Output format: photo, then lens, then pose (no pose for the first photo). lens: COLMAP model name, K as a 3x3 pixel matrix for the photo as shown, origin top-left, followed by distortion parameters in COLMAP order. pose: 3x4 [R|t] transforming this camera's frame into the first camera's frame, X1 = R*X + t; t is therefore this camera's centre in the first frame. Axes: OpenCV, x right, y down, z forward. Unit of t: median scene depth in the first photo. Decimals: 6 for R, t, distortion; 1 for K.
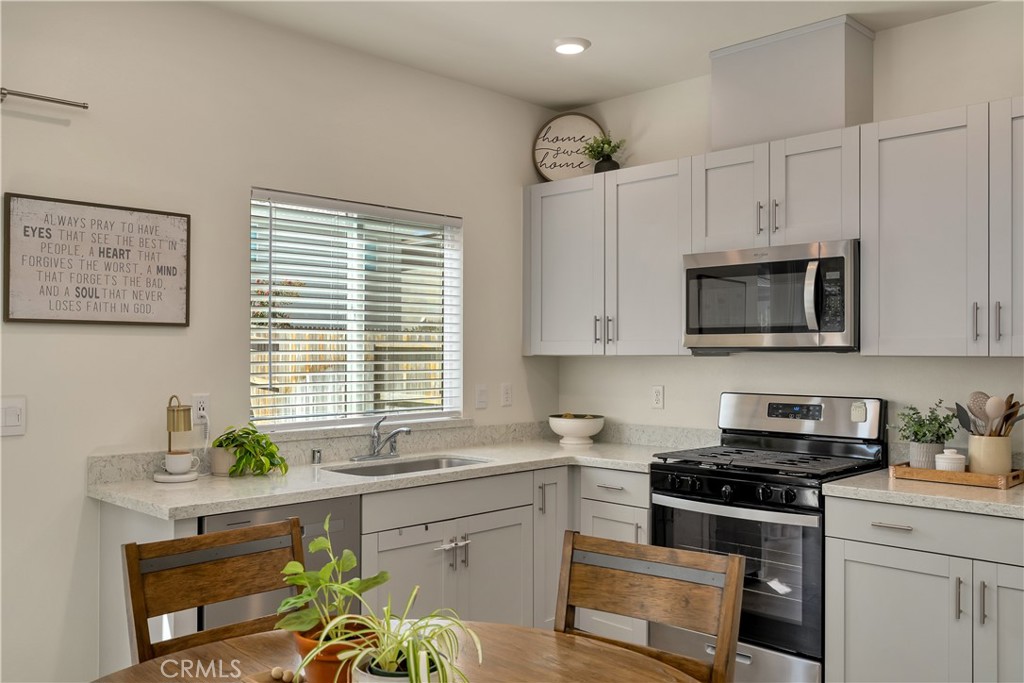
lens RADIAL K [[863.2, 0, 511.1], [0, 863.2, 356.6], [0, 0, 1]] dist [-0.000290, -0.000149]
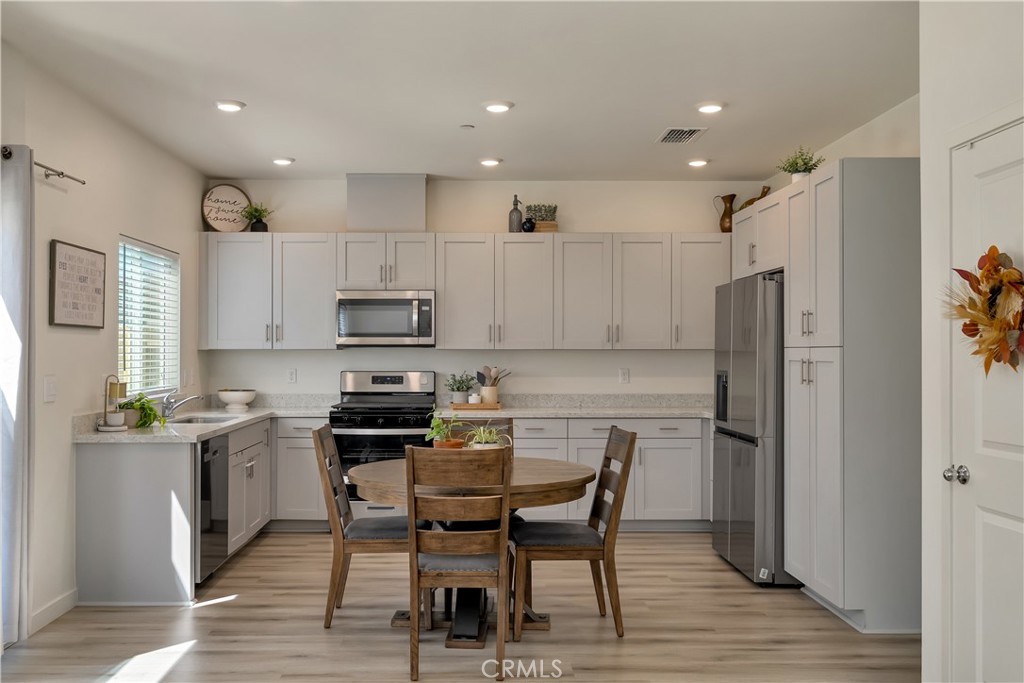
lens RADIAL K [[905.6, 0, 512.0], [0, 905.6, 341.5], [0, 0, 1]] dist [-0.095098, 0.000609]
pose [[0.675521, 0.006978, 0.737308, -0.931229], [0.003471, 0.999914, -0.012644, 0.007835], [-0.737333, 0.011100, 0.675438, -0.492703]]
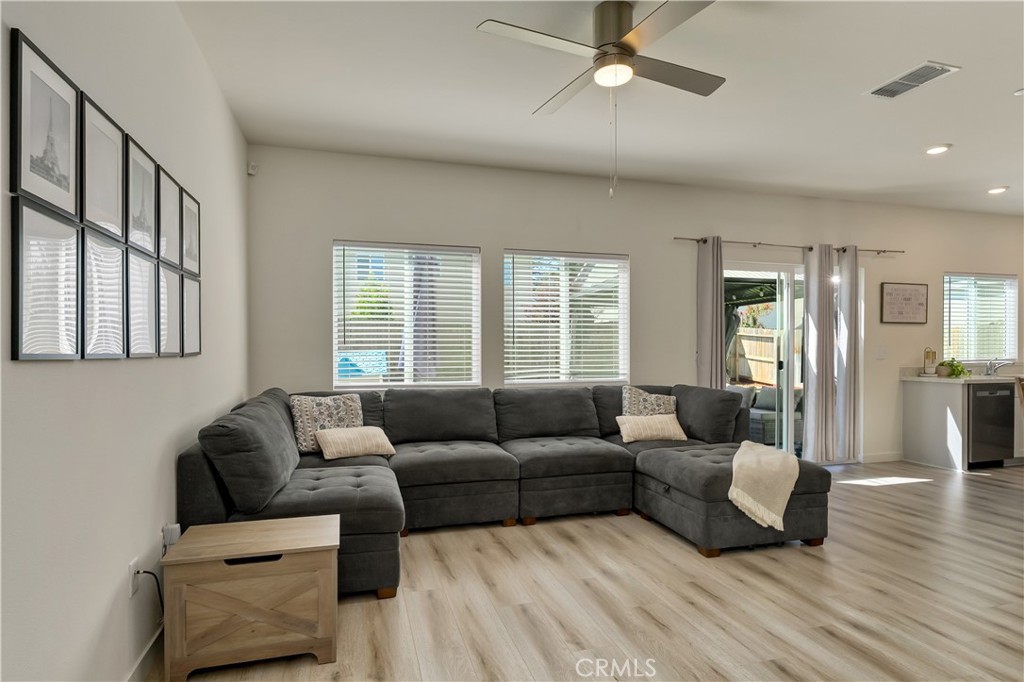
lens RADIAL K [[557.0, 0, 511.6], [0, 557.0, 358.7], [0, 0, 1]] dist [0.001515, 0.000901]
pose [[0.873055, 0.004587, -0.487601, -0.613658], [0.001619, 0.999923, 0.012304, 0.051033], [0.487620, -0.011532, 0.872980, -1.159187]]
